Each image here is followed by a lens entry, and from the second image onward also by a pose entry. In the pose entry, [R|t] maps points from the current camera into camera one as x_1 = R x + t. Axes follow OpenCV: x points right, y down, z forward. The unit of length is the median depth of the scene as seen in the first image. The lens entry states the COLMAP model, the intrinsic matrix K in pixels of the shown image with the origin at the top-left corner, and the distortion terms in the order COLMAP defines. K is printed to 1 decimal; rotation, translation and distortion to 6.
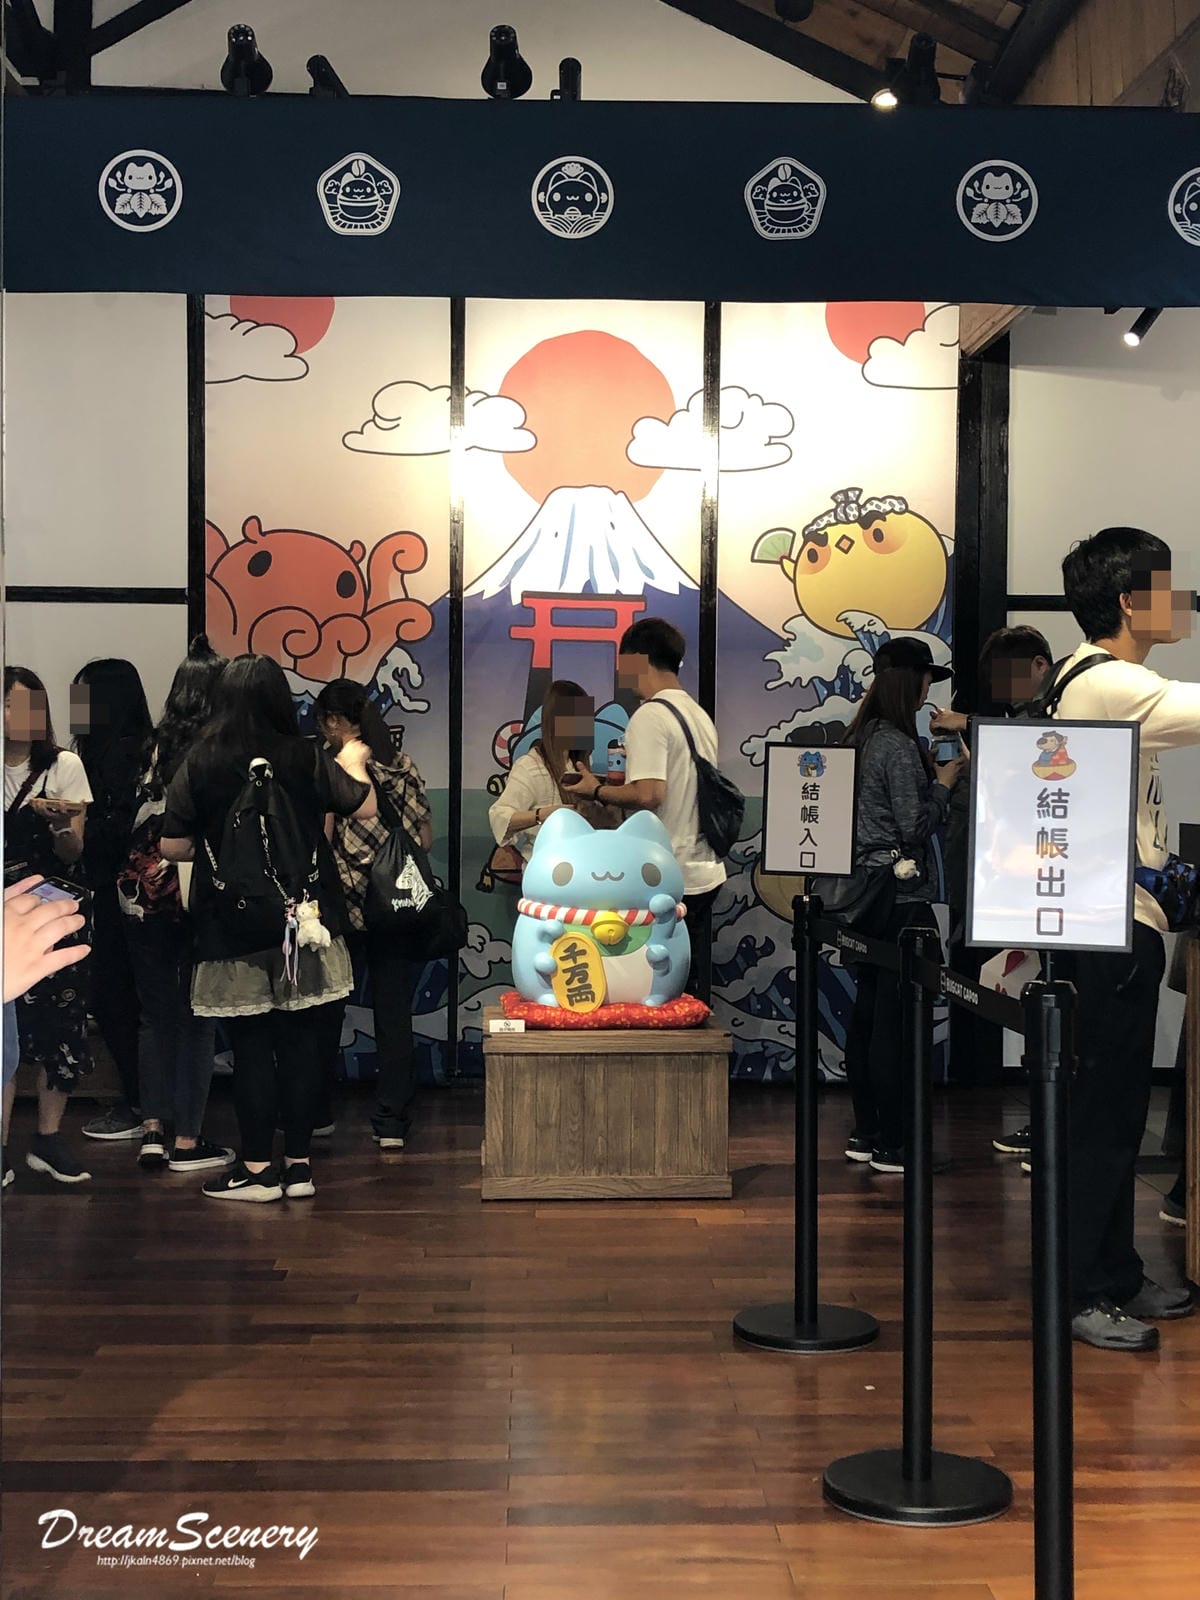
lens RADIAL K [[2159.5, 0, 600.9], [0, 2159.5, 794.9], [0, 0, 1]] dist [0.002363, 0.000000]
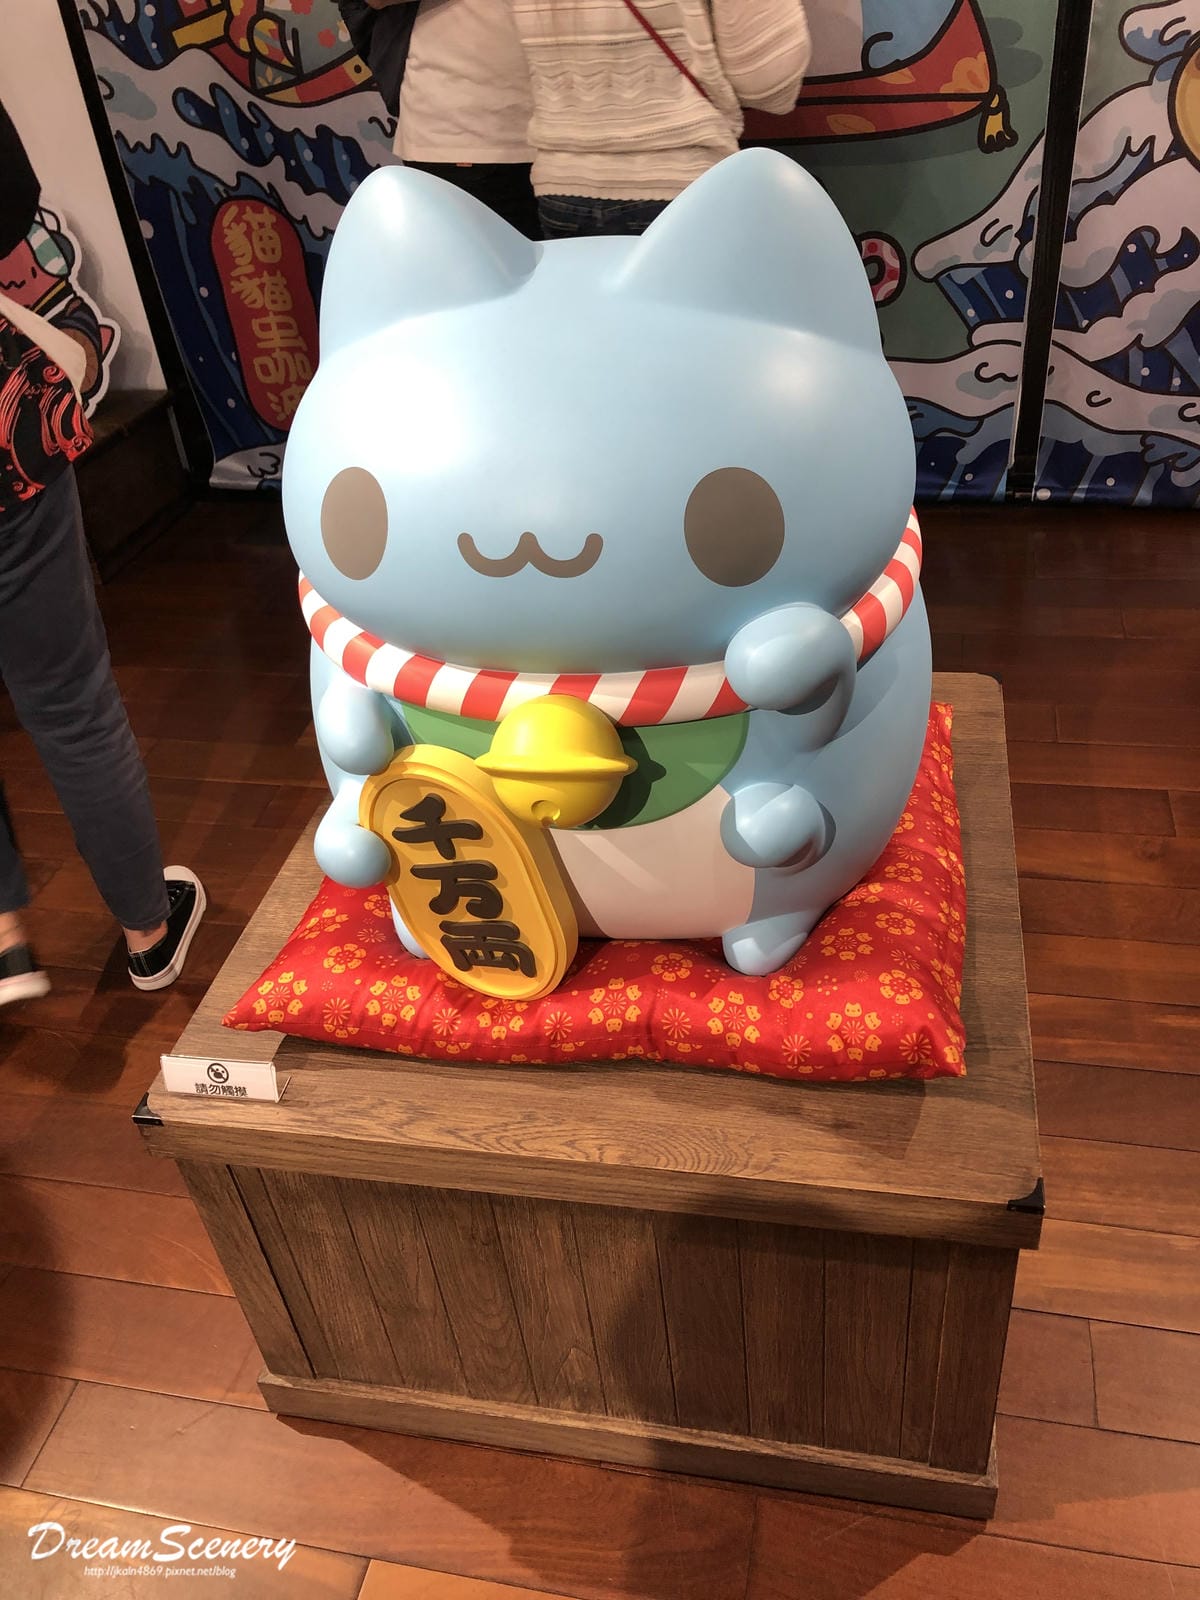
lens RADIAL K [[1326.0, 0, 606.4], [0, 1326.0, 799.2], [0, 0, 1]] dist [0.028568, -0.032815]
pose [[0.966058, 0.071941, -0.248107, 0.034892], [0.087924, 0.811527, 0.577662, -0.015124], [0.242903, -0.579869, 0.777656, 0.662935]]
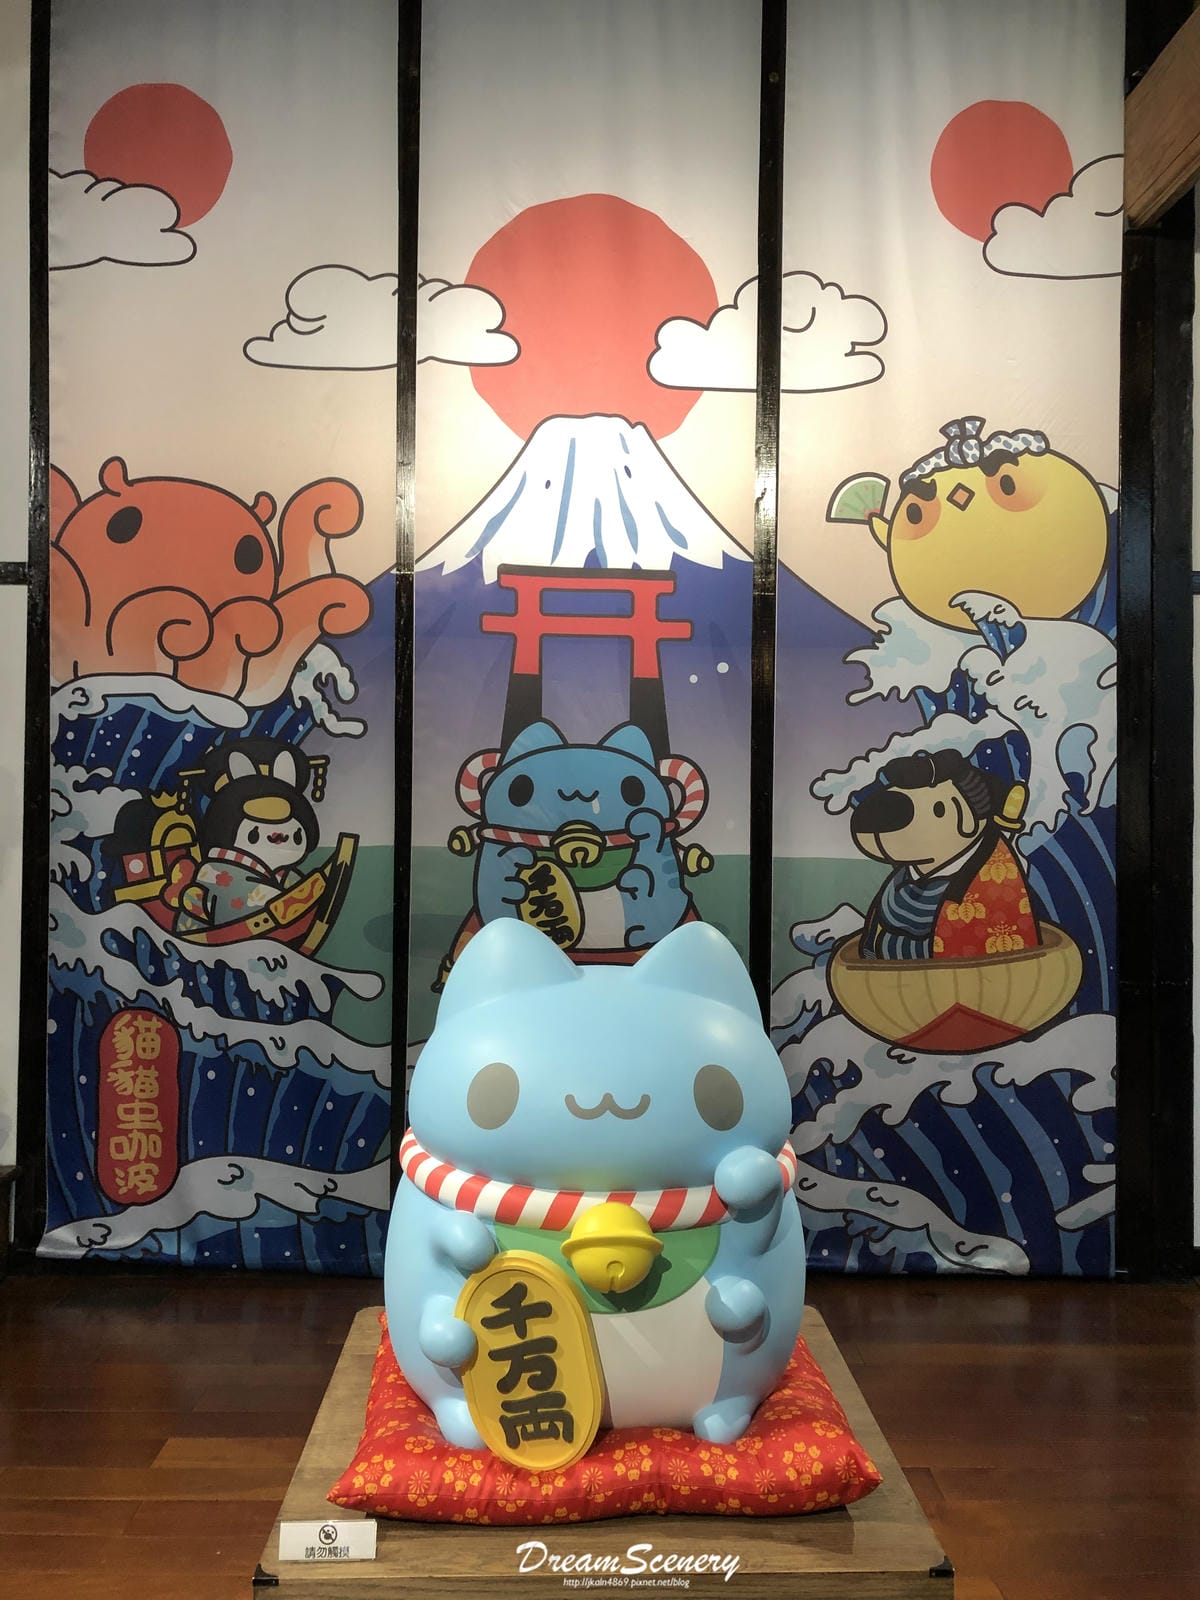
lens RADIAL K [[1326.0, 0, 597.7], [0, 1326.0, 788.3], [0, 0, 1]] dist [0.028568, -0.032815]
pose [[0.999777, 0.000791, -0.021126, 0.004772], [-0.001383, 0.999606, -0.028037, -0.009657], [0.021096, 0.028060, 0.999384, 0.571926]]
